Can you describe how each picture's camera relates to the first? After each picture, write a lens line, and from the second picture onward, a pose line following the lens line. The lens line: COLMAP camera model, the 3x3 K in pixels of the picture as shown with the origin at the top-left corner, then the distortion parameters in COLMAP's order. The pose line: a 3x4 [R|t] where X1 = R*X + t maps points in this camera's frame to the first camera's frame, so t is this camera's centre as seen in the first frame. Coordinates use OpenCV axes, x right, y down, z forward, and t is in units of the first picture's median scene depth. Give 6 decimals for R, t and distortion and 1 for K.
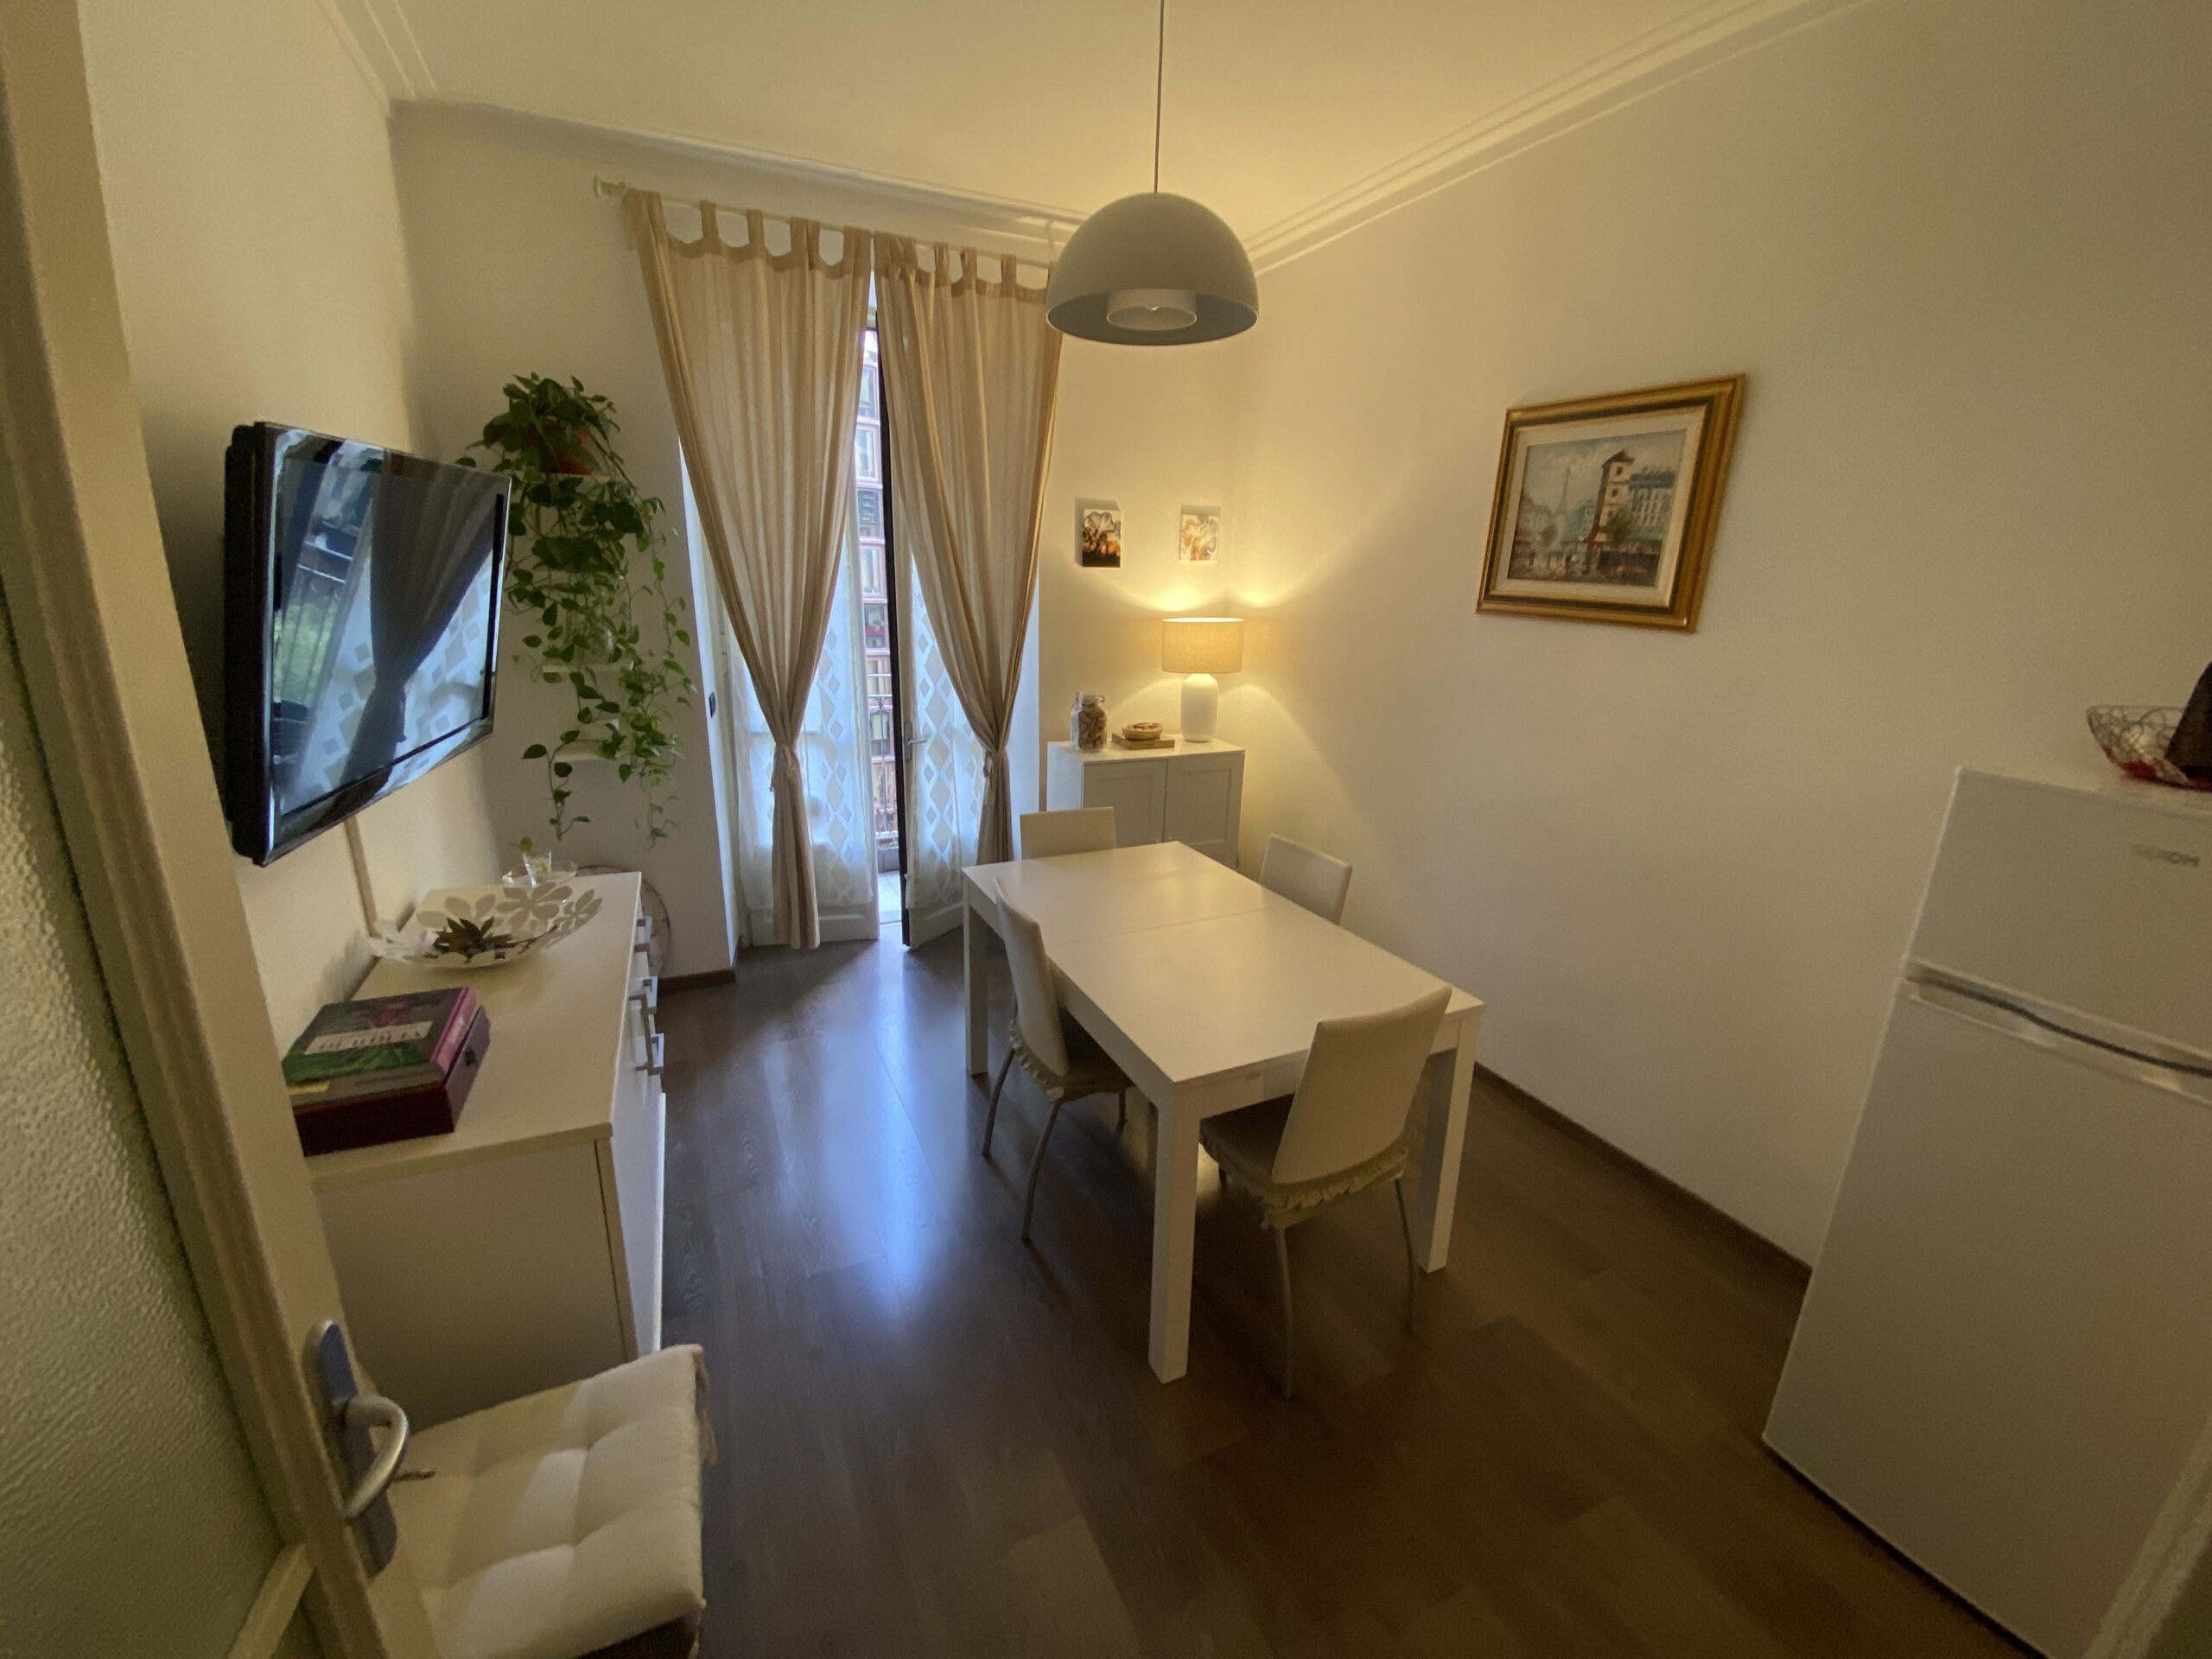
lens RADIAL K [[903.1, 0, 1098.0], [0, 903.1, 829.5], [0, 0, 1]] dist [-0.027526, -0.003677]
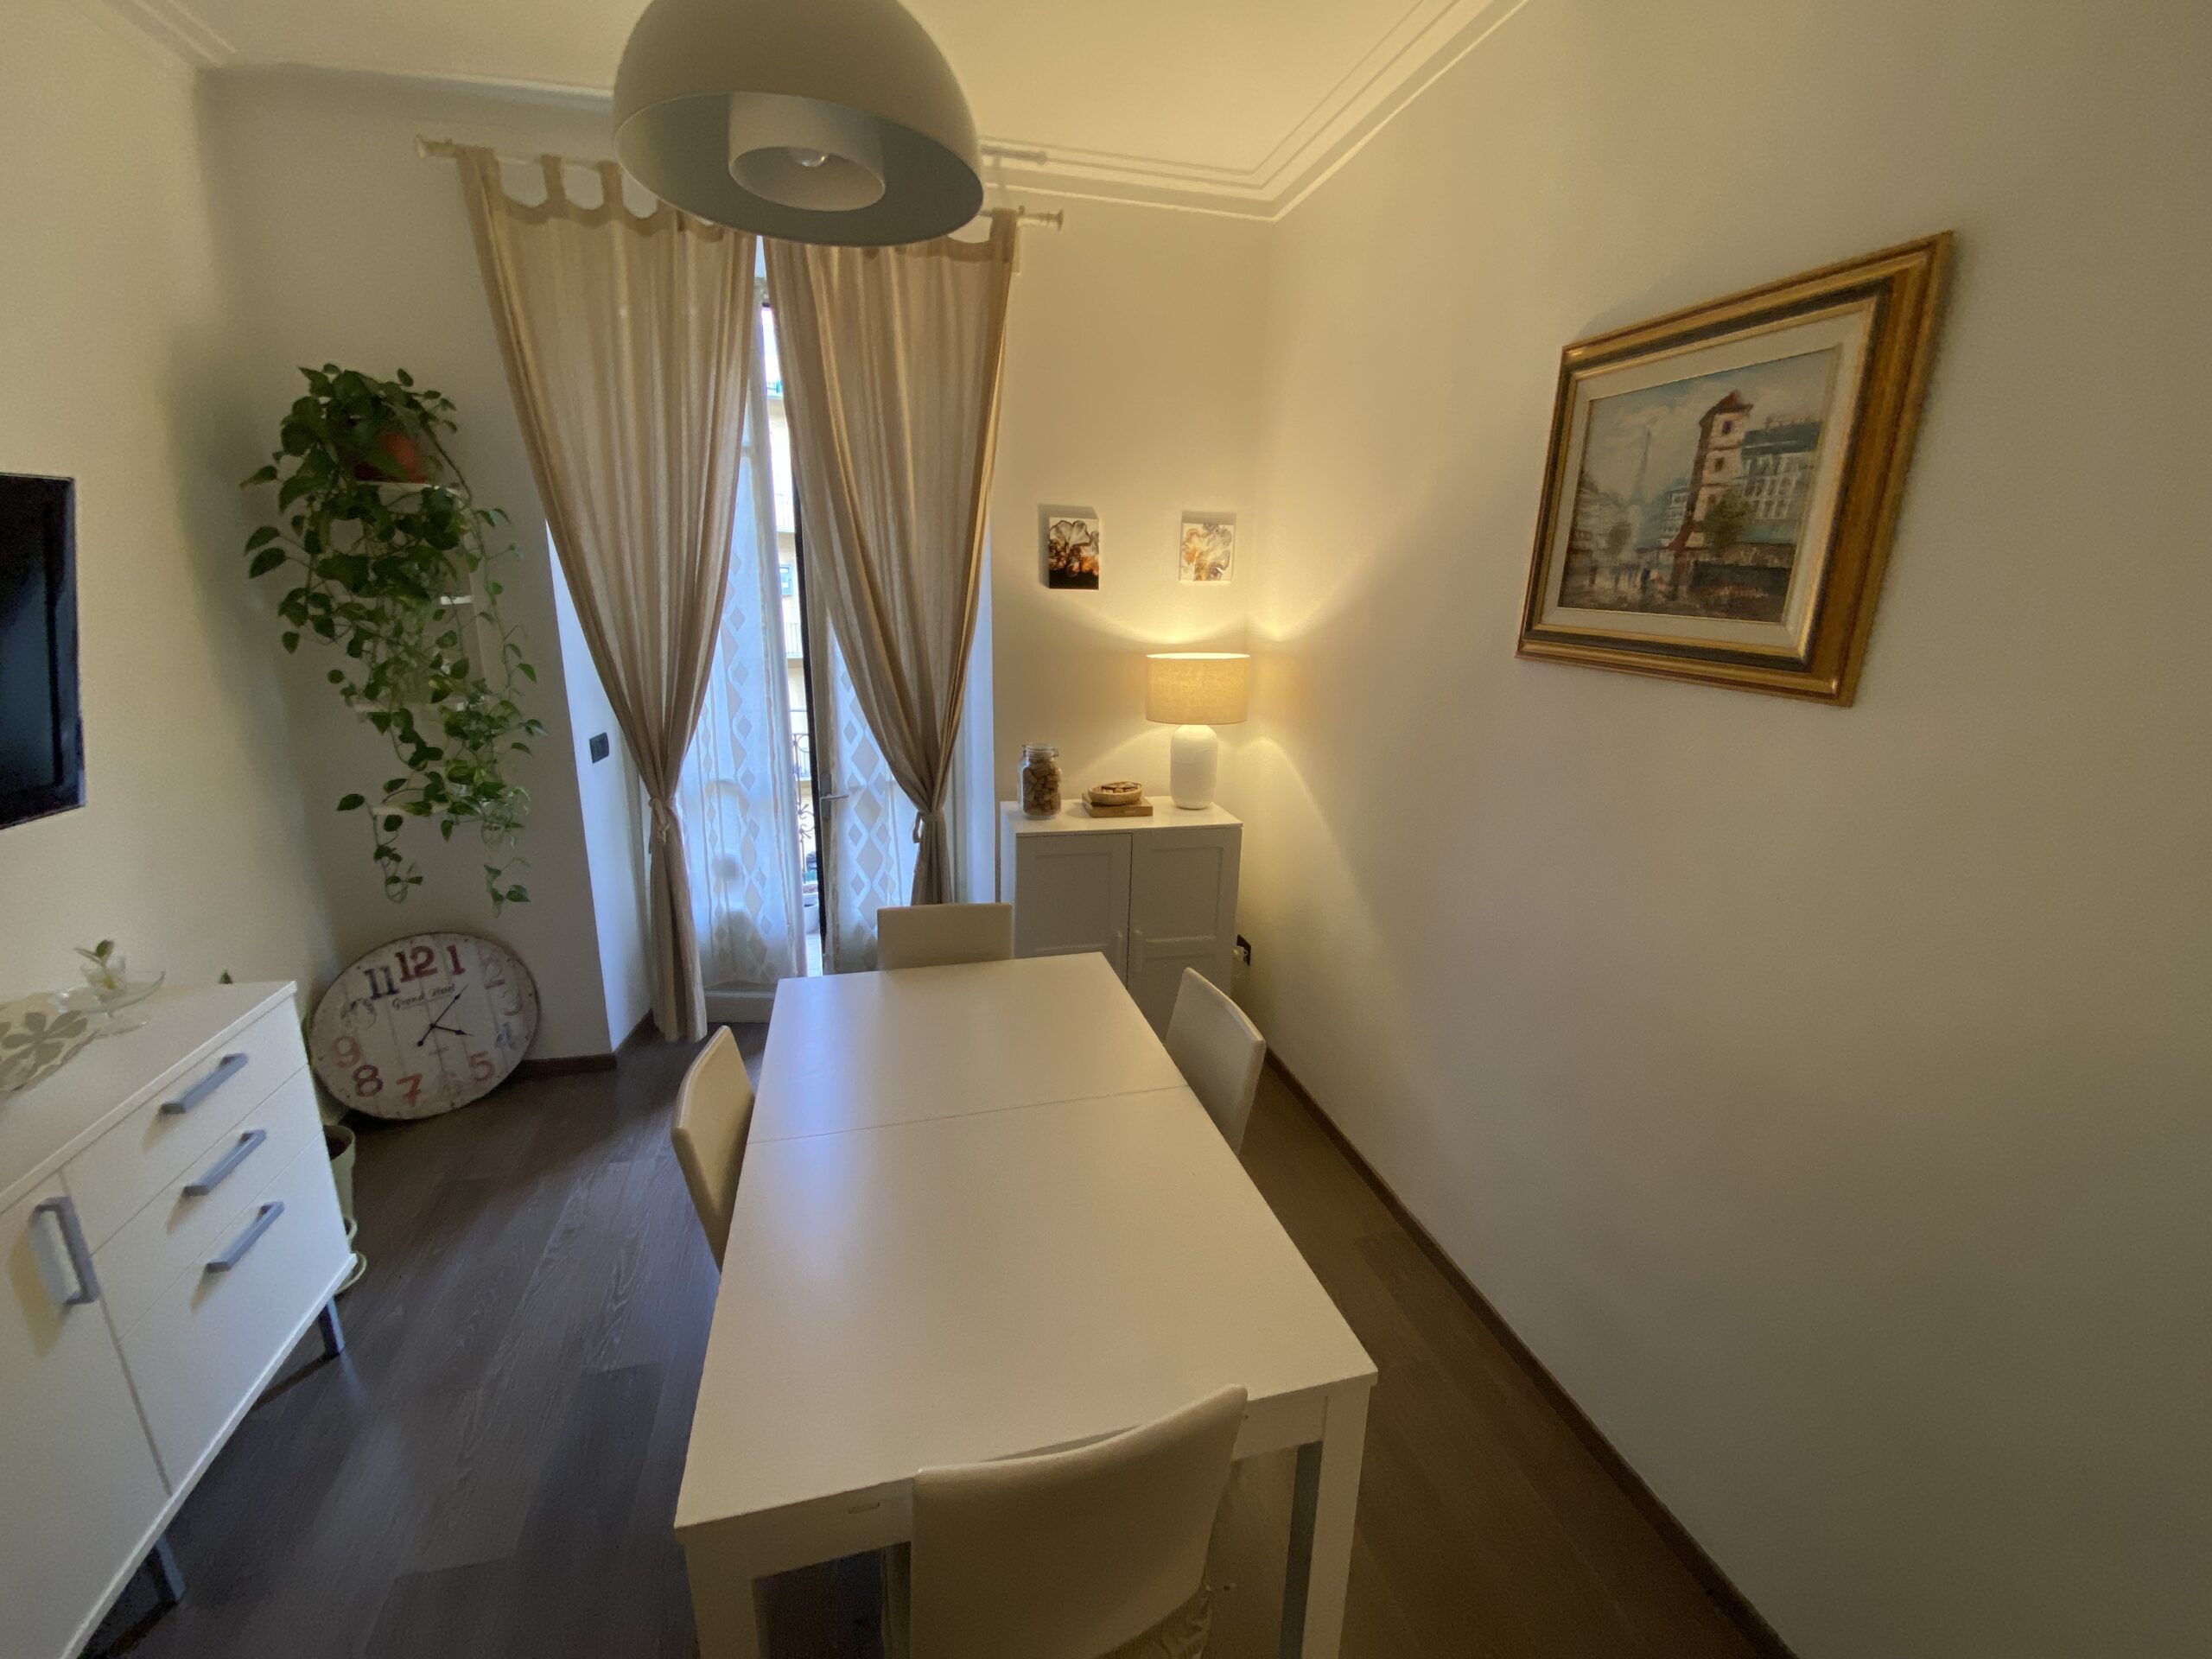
lens RADIAL K [[903.1, 0, 1101.5], [0, 903.1, 824.7], [0, 0, 1]] dist [-0.027526, -0.003677]
pose [[0.982650, 0.047246, -0.179353, 0.237644], [-0.051967, 0.998413, -0.021712, -0.084337], [0.178042, 0.030656, 0.983545, 0.286685]]
